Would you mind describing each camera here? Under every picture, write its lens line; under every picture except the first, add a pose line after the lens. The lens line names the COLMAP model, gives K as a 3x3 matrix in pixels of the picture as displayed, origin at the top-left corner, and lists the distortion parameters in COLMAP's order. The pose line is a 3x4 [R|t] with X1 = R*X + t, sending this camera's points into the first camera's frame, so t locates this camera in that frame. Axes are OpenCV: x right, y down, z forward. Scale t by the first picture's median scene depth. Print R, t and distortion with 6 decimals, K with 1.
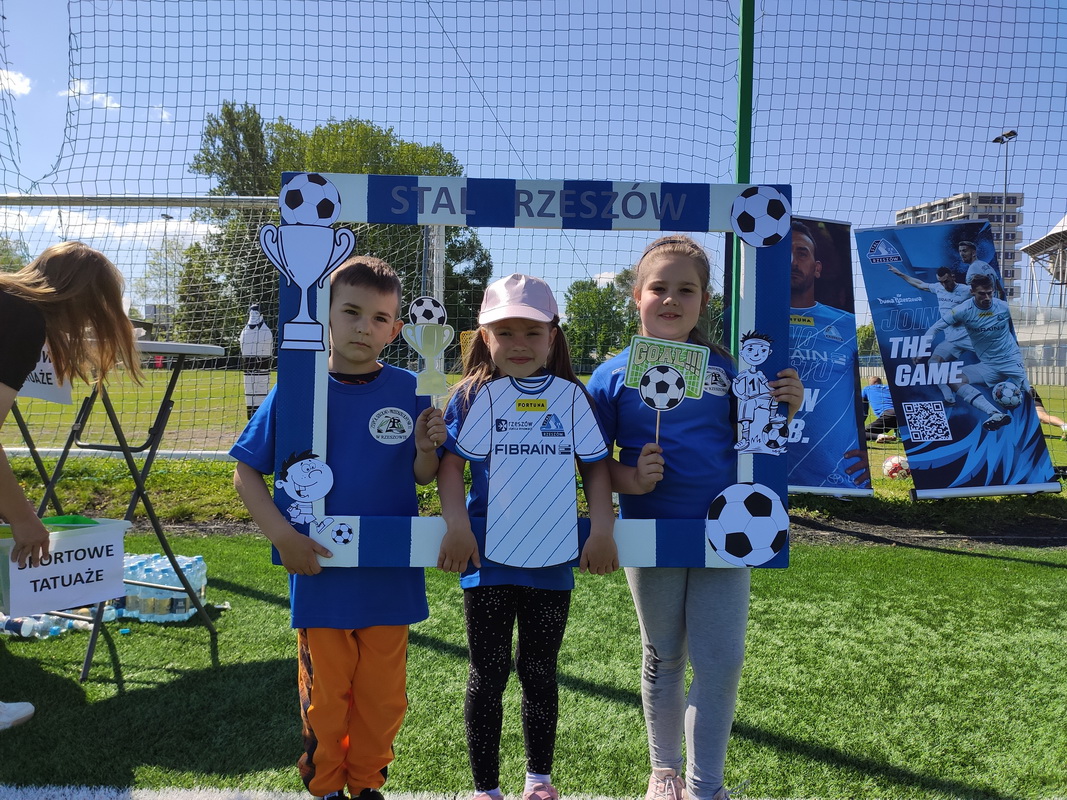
lens RADIAL K [[803.9, 0, 525.1], [0, 803.9, 415.8], [0, 0, 1]] dist [0.055422, -0.065021]
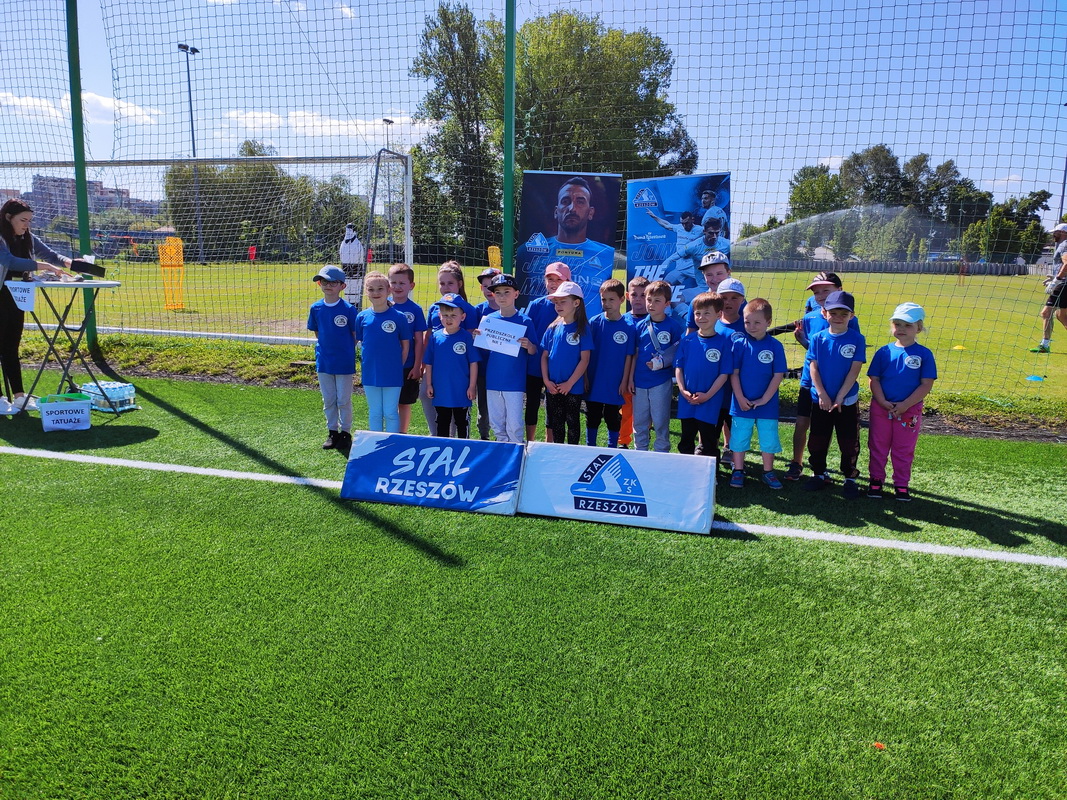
lens RADIAL K [[803.9, 0, 533.3], [0, 803.9, 413.7], [0, 0, 1]] dist [0.055422, -0.065021]
pose [[0.962115, 0.056634, -0.266696, 0.667581], [-0.022069, 0.991155, 0.130863, -0.025798], [0.271749, -0.120019, 0.954855, -0.364011]]
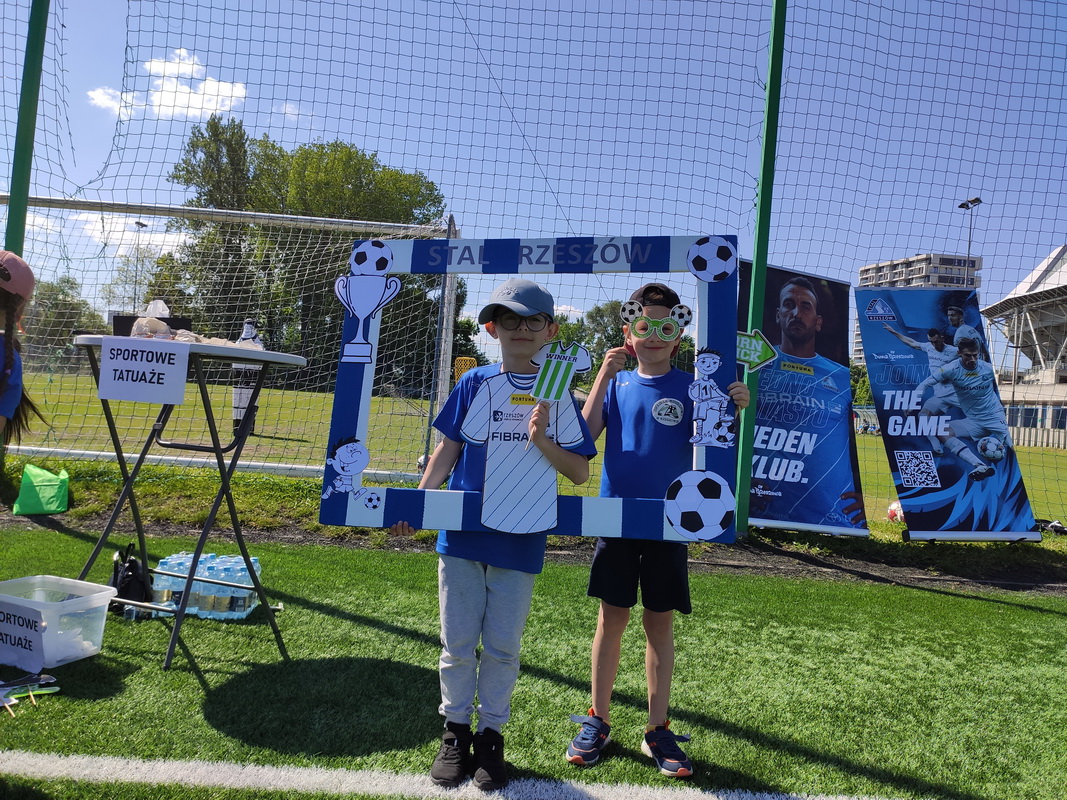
lens RADIAL K [[803.9, 0, 532.9], [0, 803.9, 396.2], [0, 0, 1]] dist [0.055422, -0.065021]
pose [[0.996560, 0.062117, 0.054853, -0.072064], [-0.058557, 0.996212, -0.064279, 0.008044], [-0.058638, 0.060846, 0.996423, -0.039224]]
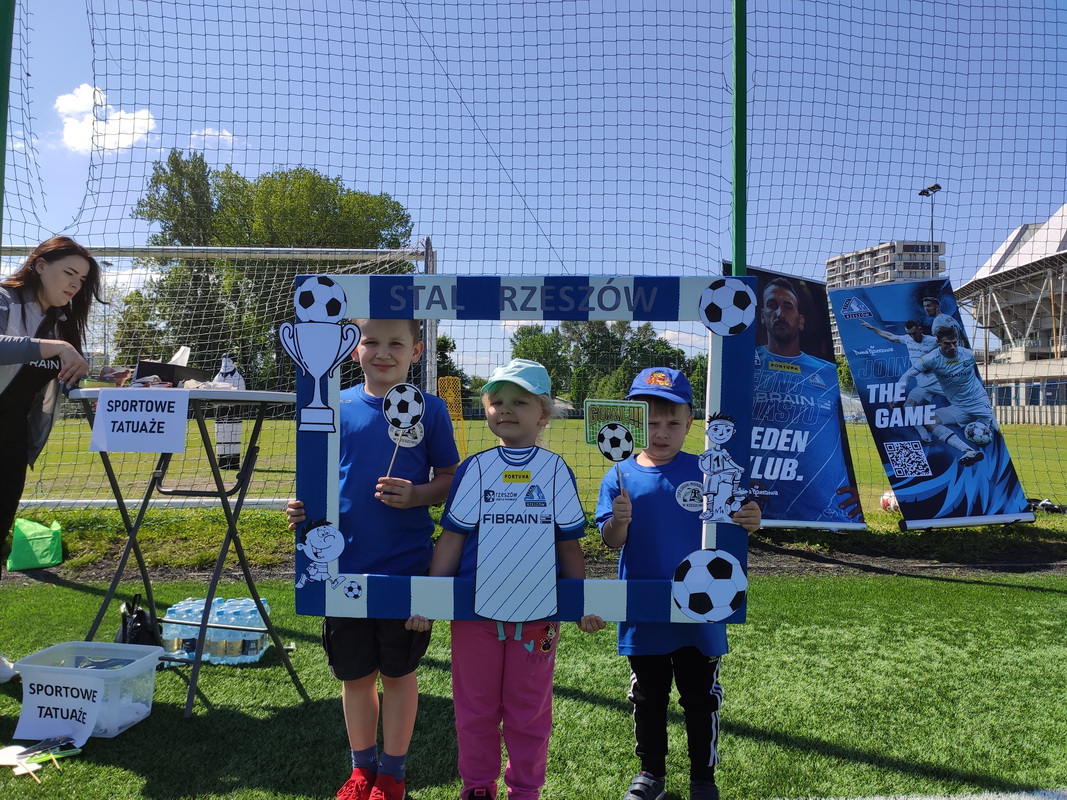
lens RADIAL K [[803.9, 0, 531.9], [0, 803.9, 396.8], [0, 0, 1]] dist [0.055422, -0.065021]
pose [[0.996859, -0.006184, 0.078961, -0.087247], [0.012406, 0.996833, -0.078552, 0.001940], [-0.078225, 0.079285, 0.993778, -0.039986]]
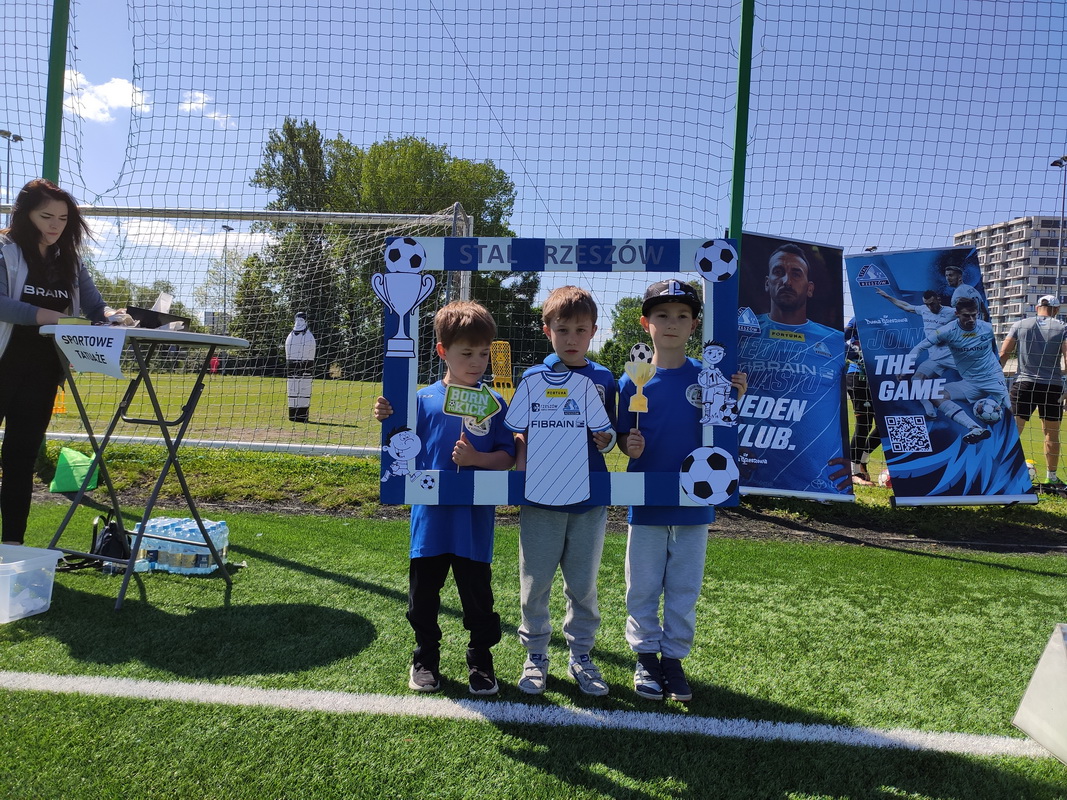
lens RADIAL K [[803.9, 0, 528.8], [0, 803.9, 404.3], [0, 0, 1]] dist [0.055422, -0.065021]
pose [[0.998143, 0.030841, -0.052532, 0.054295], [-0.032569, 0.998945, -0.032372, 0.018262], [0.051478, 0.034023, 0.998094, -0.082400]]
